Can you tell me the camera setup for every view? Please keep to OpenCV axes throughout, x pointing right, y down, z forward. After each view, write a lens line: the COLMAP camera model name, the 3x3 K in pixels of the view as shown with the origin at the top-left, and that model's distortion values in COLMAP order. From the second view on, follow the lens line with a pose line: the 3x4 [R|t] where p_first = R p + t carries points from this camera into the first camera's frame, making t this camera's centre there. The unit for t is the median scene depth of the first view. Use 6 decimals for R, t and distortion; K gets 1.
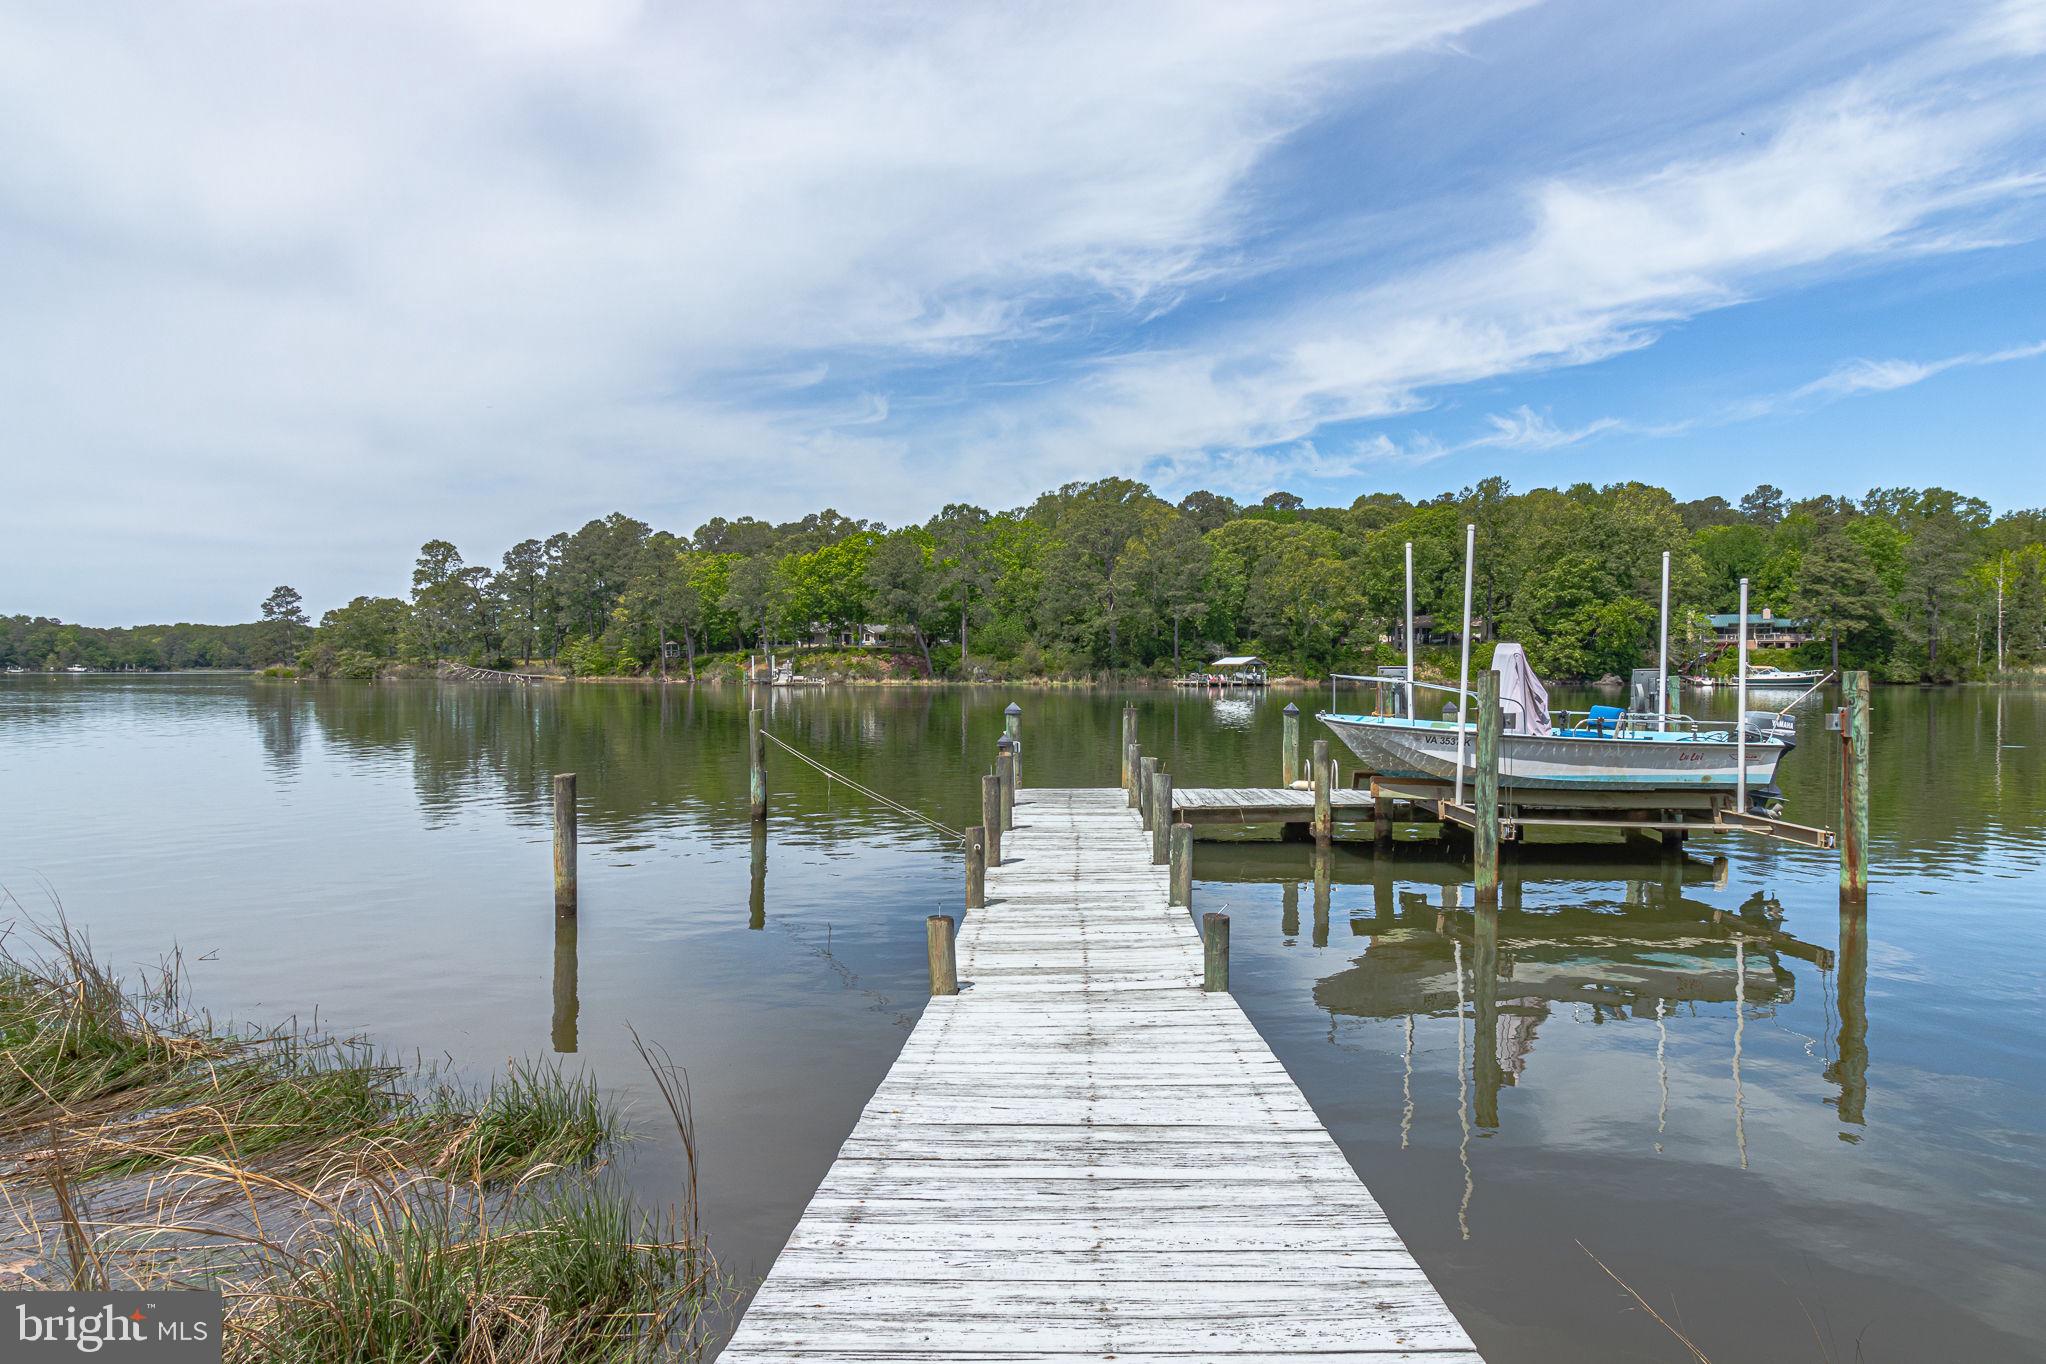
lens RADIAL K [[1295.7, 0, 1043.1], [0, 1295.7, 689.7], [0, 0, 1]] dist [0.003368, -0.000932]
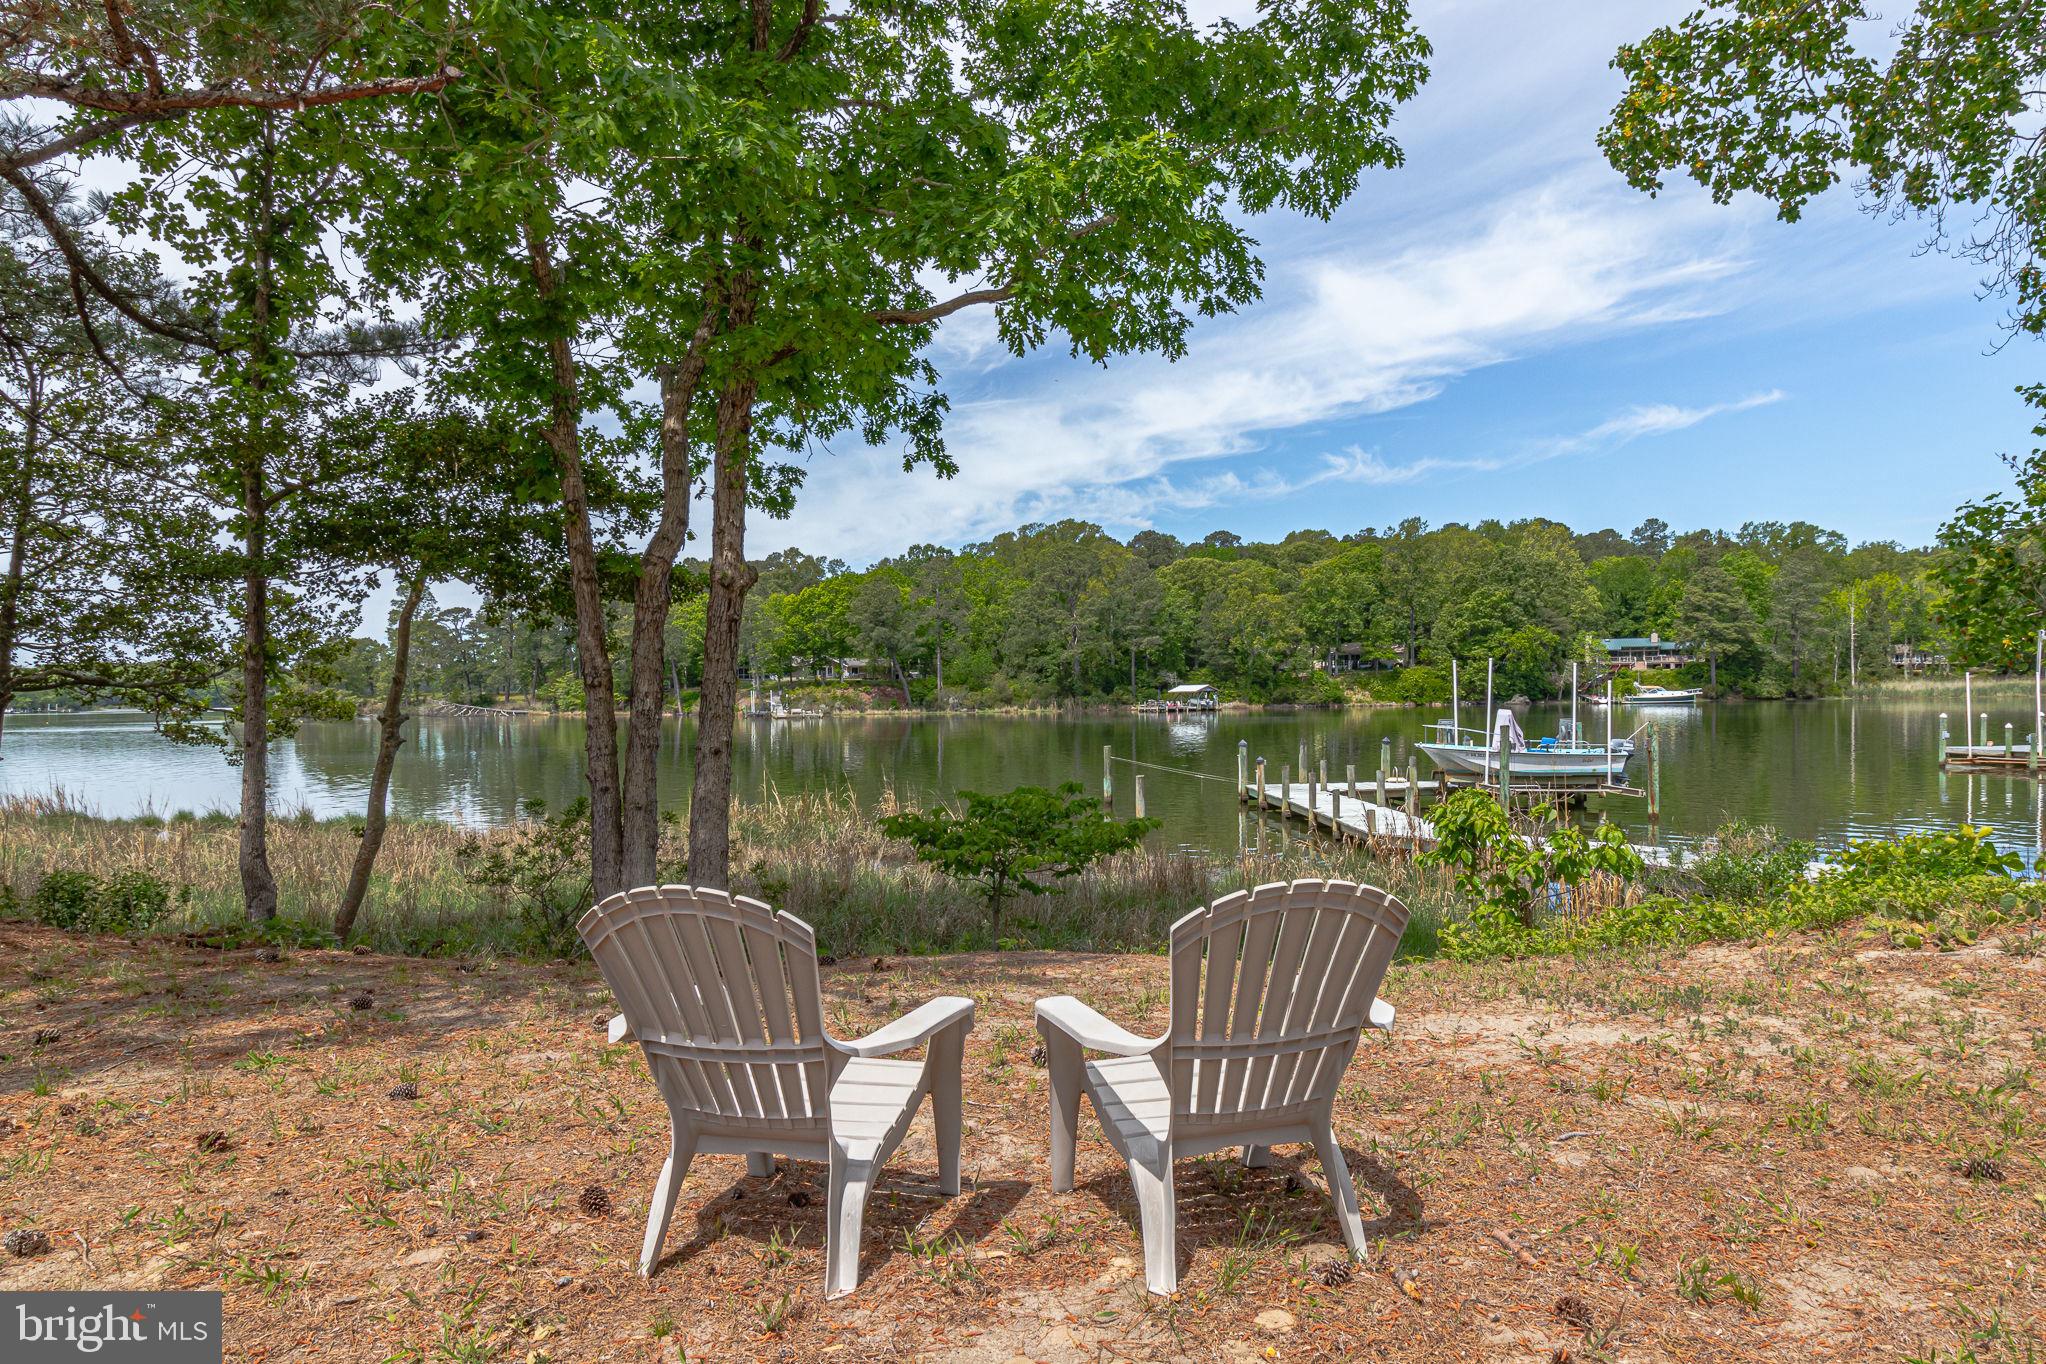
lens RADIAL K [[1268.4, 0, 1048.2], [0, 1268.4, 725.9], [0, 0, 1]] dist [0.001092, -0.004456]
pose [[0.998075, -0.017054, 0.059634, -0.033025], [0.016475, 0.999812, 0.010185, -0.002697], [-0.059797, -0.009183, 0.998168, -0.066716]]
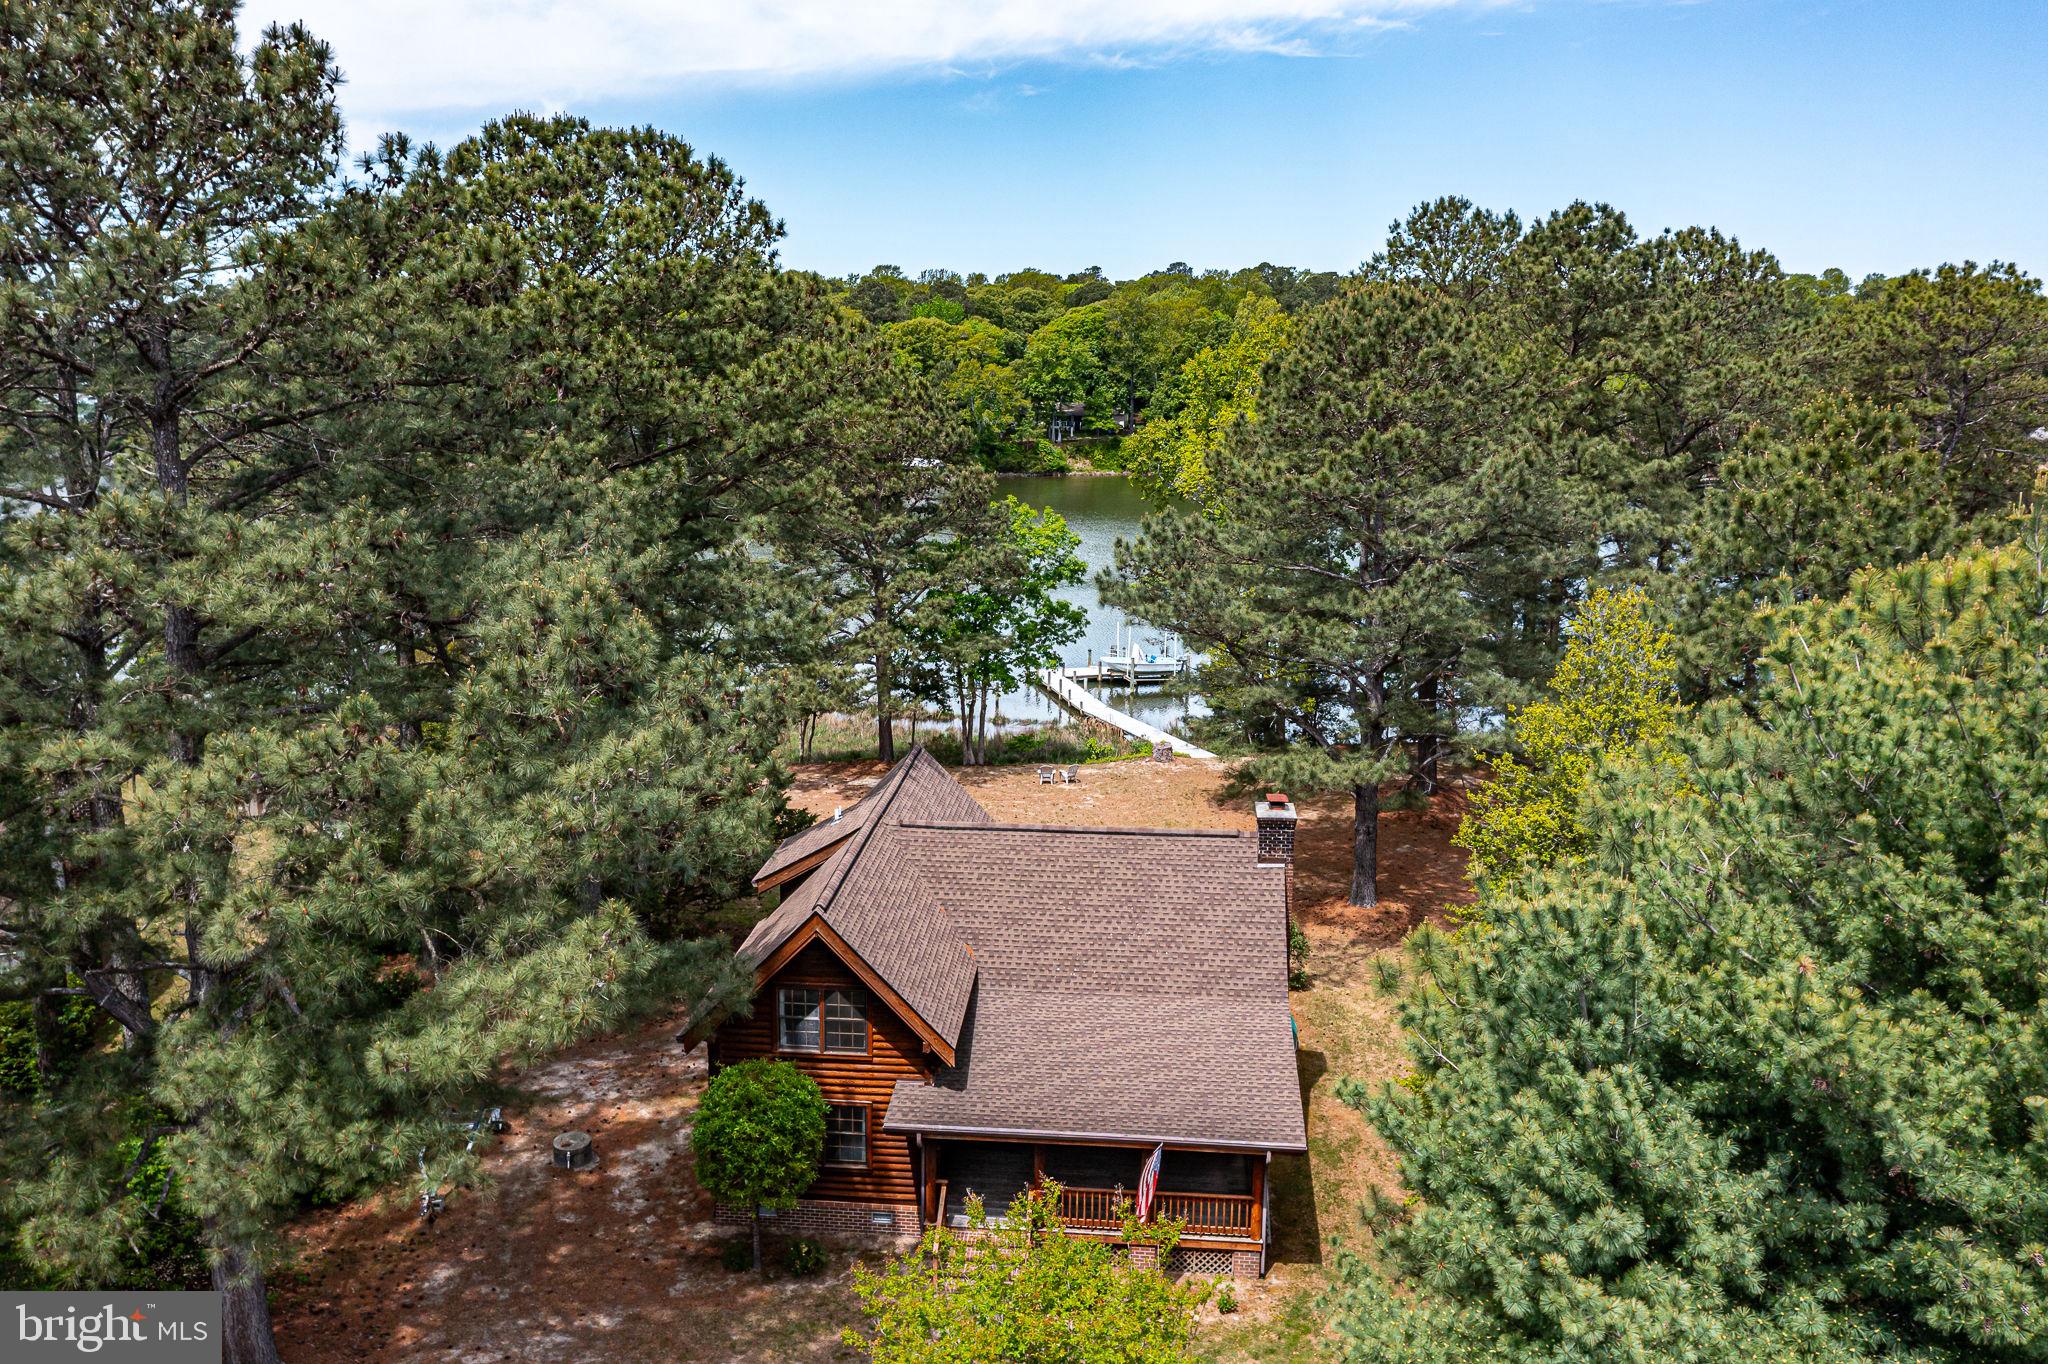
lens RADIAL K [[1635.8, 0, 1037.1], [0, 1635.8, 624.2], [0, 0, 1]] dist [-0.019857, 0.016812]
pose [[0.962315, -0.033417, 0.269874, -0.130961], [-0.005418, 0.989868, 0.141890, -0.076277], [-0.271881, -0.138005, 0.952384, -0.374722]]
